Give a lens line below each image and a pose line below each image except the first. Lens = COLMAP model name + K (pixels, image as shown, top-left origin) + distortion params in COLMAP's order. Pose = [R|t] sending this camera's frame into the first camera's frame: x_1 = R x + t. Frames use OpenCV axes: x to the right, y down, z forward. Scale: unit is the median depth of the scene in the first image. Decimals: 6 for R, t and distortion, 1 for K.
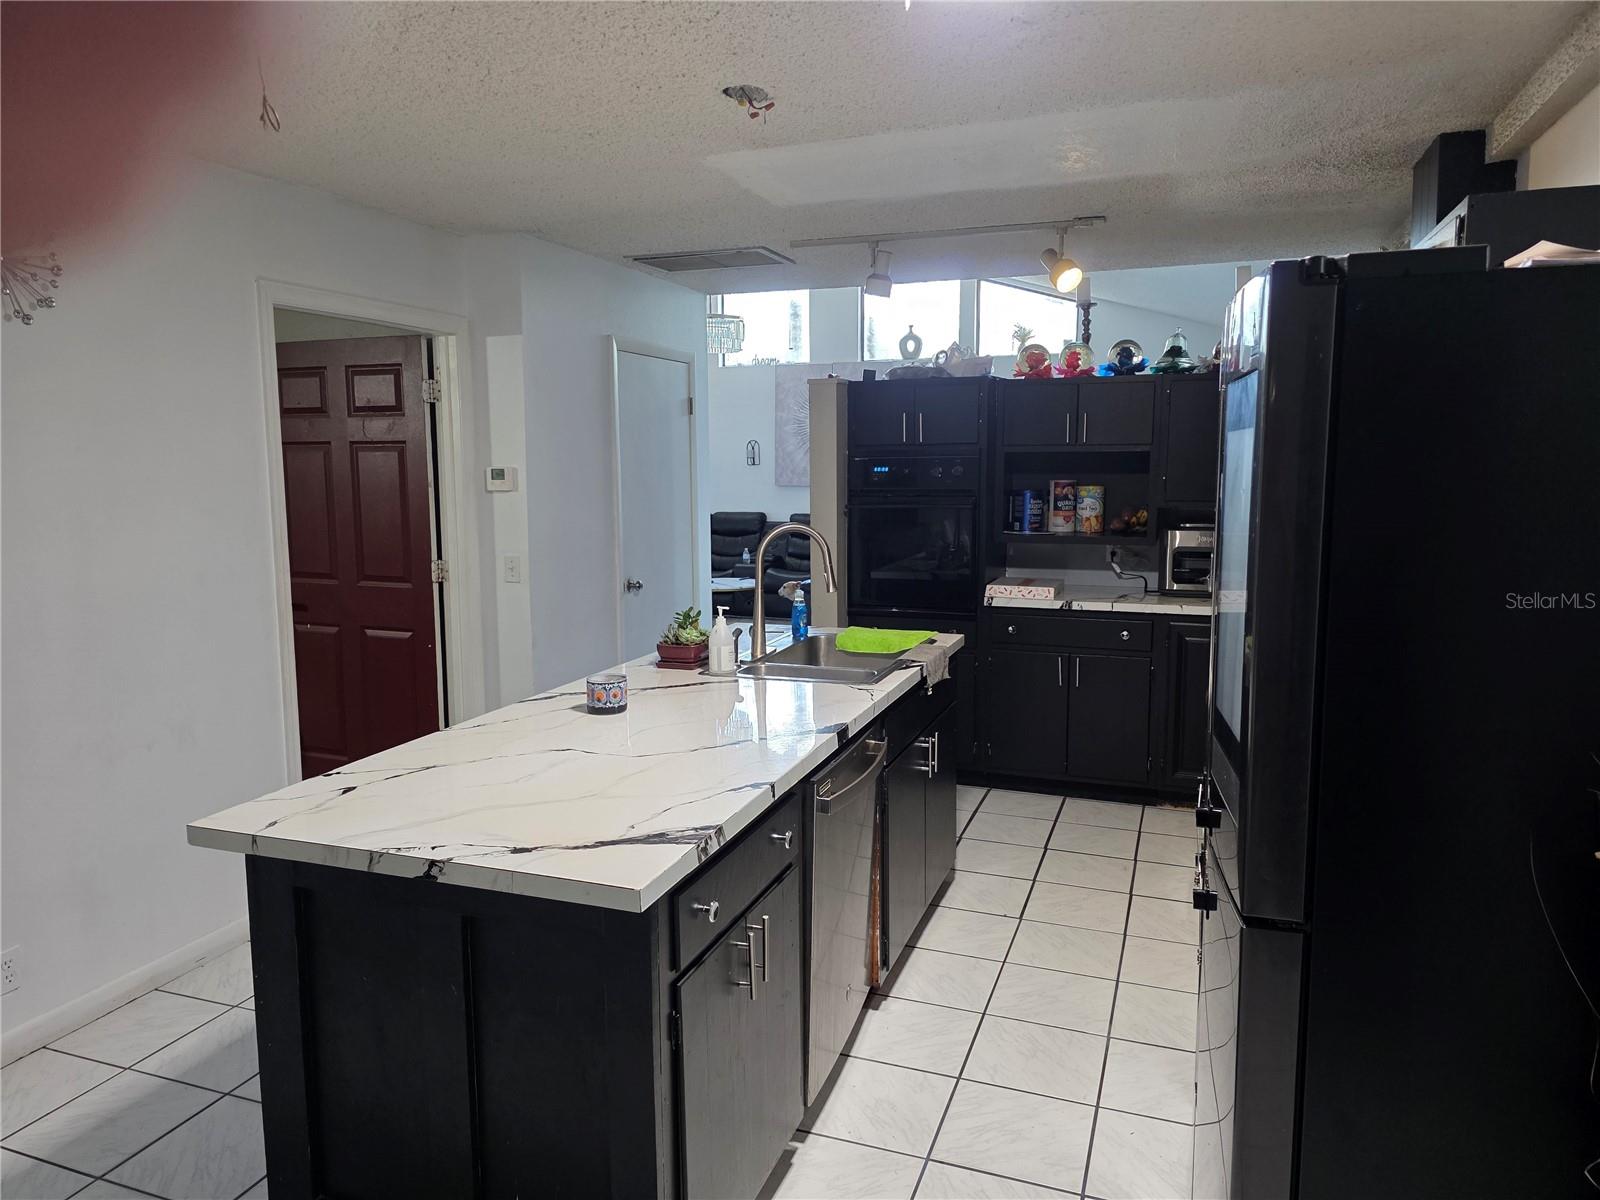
lens RADIAL K [[1054.3, 0, 796.2], [0, 1054.3, 603.5], [0, 0, 1]] dist [0.068679, -0.062518]
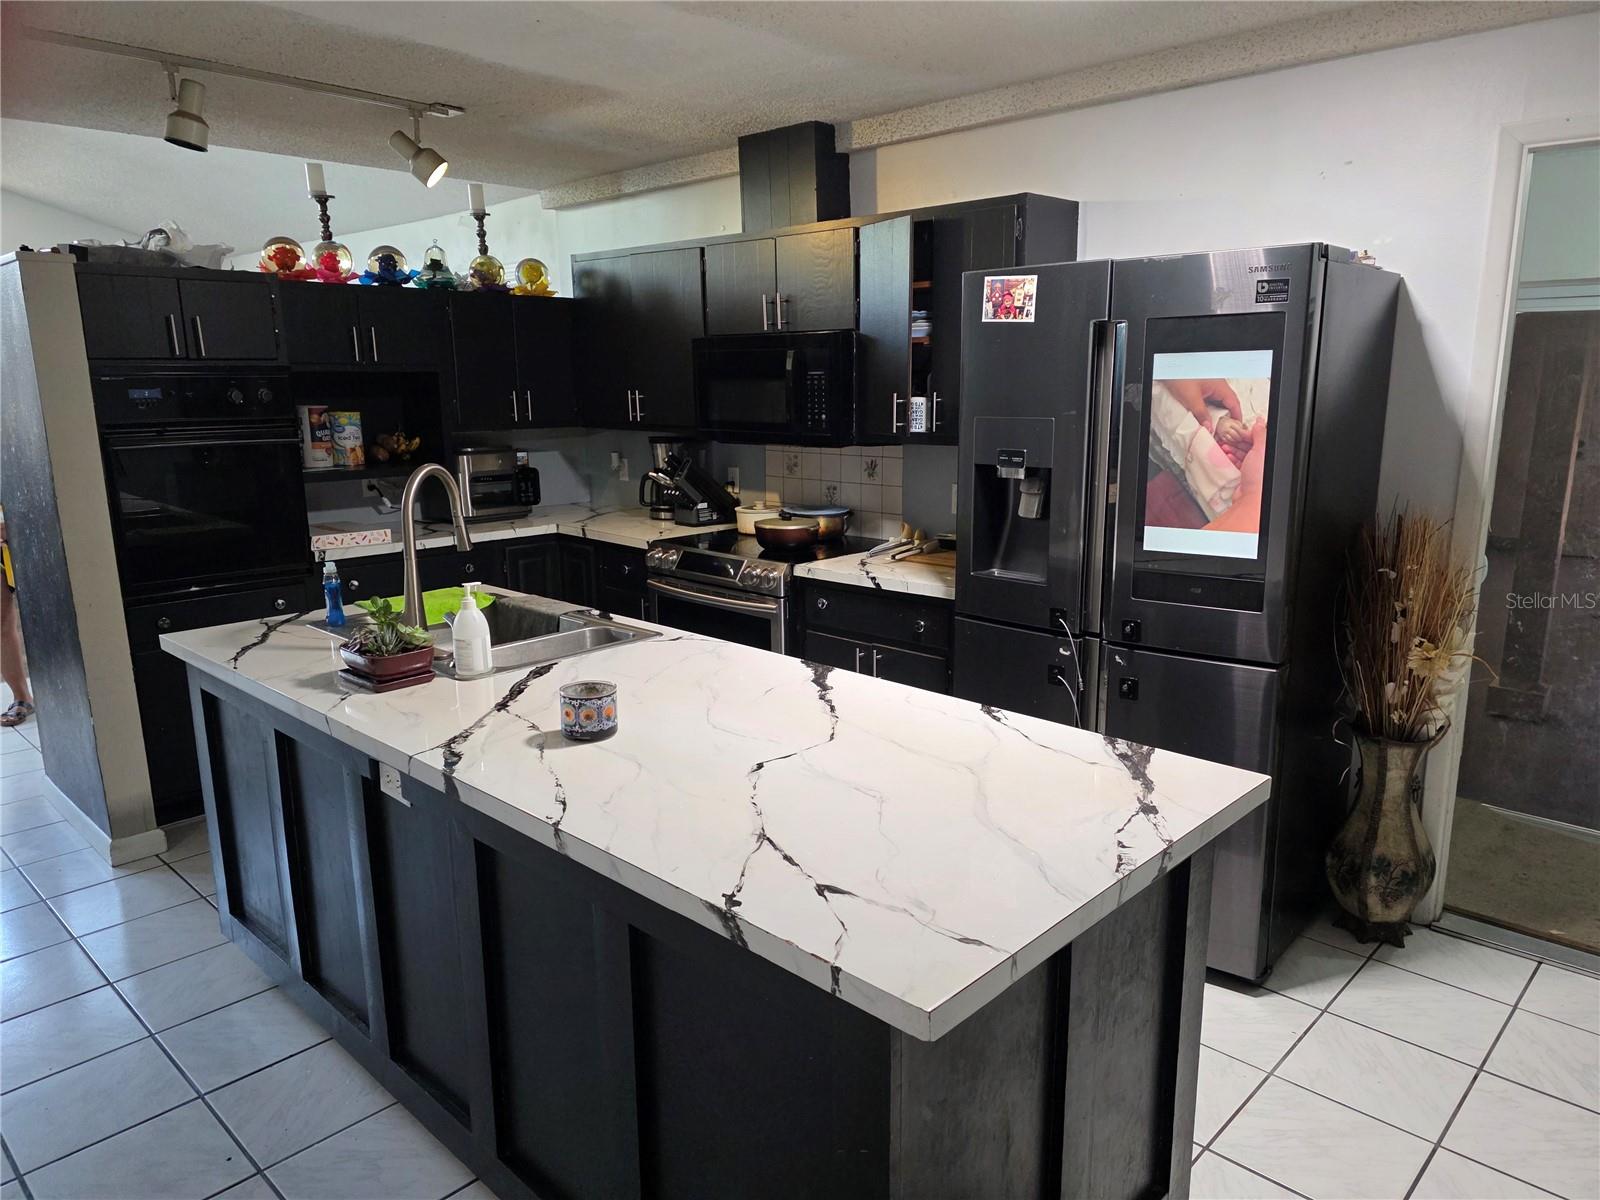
lens RADIAL K [[1073.5, 0, 795.3], [0, 1073.5, 605.2], [0, 0, 1]] dist [0.072647, -0.084054]
pose [[0.403708, -0.187358, 0.895498, -0.429117], [0.129206, 0.980672, 0.146930, -0.040962], [-0.905718, 0.056387, 0.420113, 0.320363]]
